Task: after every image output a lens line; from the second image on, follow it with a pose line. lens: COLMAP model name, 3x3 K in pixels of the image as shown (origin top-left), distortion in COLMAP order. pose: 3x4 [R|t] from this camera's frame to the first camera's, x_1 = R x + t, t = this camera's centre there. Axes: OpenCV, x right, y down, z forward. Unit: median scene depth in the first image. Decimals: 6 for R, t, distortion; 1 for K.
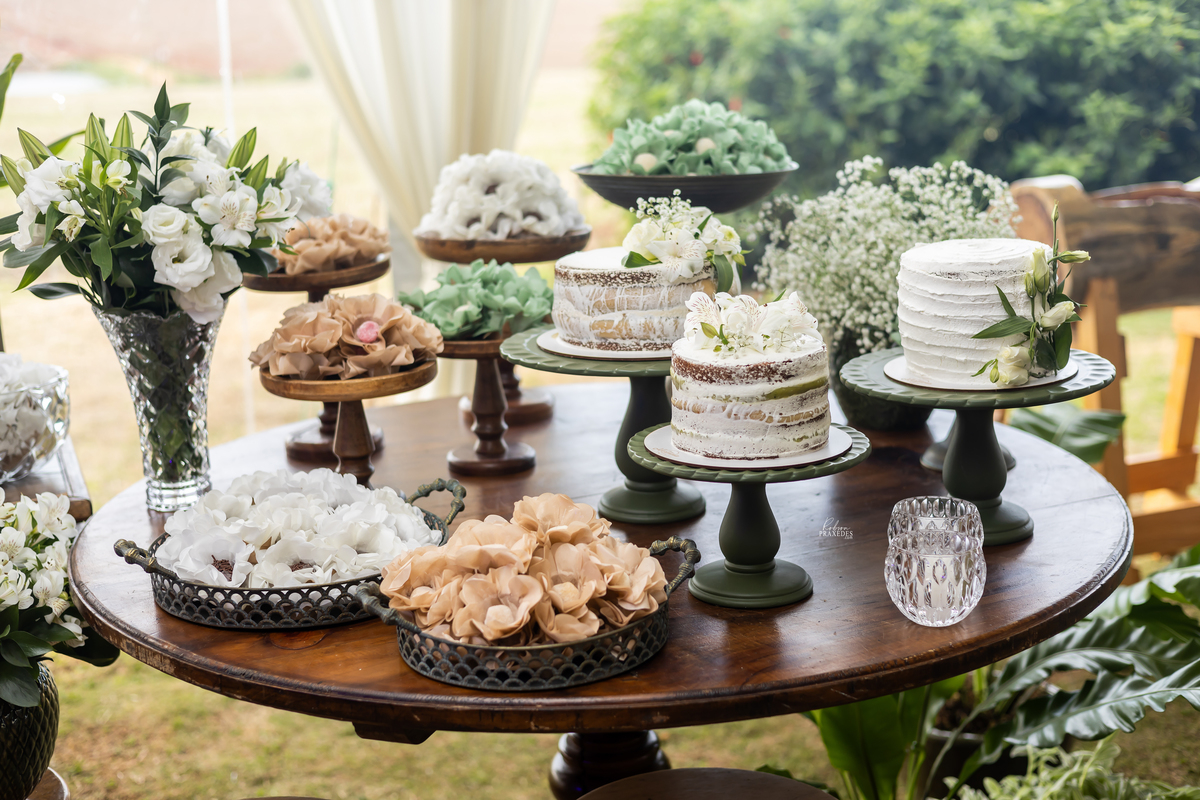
lens RADIAL K [[1717.9, 0, 601.1], [0, 1717.9, 401.1], [0, 0, 1]] dist [0.013168, 0.000000]
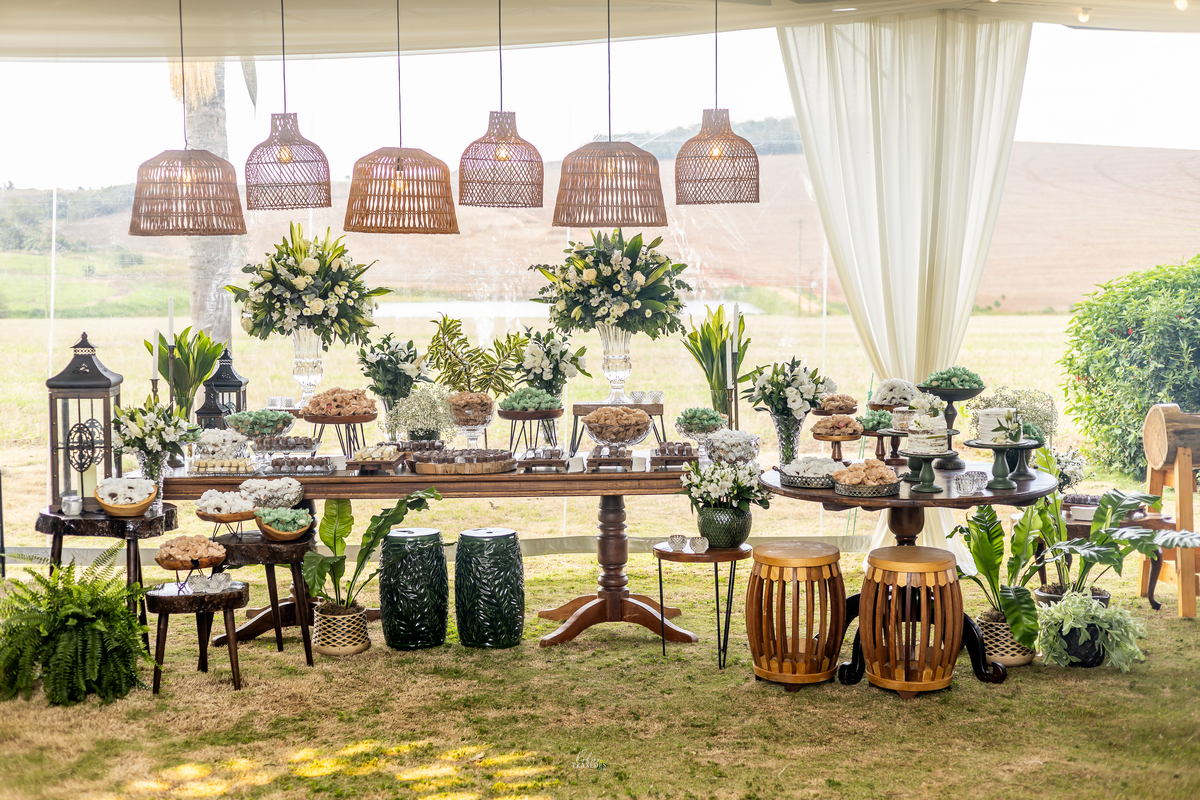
lens RADIAL K [[1717.9, 0, 600.0], [0, 1717.9, 400.1], [0, 0, 1]] dist [0.013168, 0.000000]
pose [[0.932148, 0.054970, -0.357882, 0.693130], [-0.101411, 0.988485, -0.112308, 0.373495], [0.347587, 0.140981, 0.926988, -2.593386]]
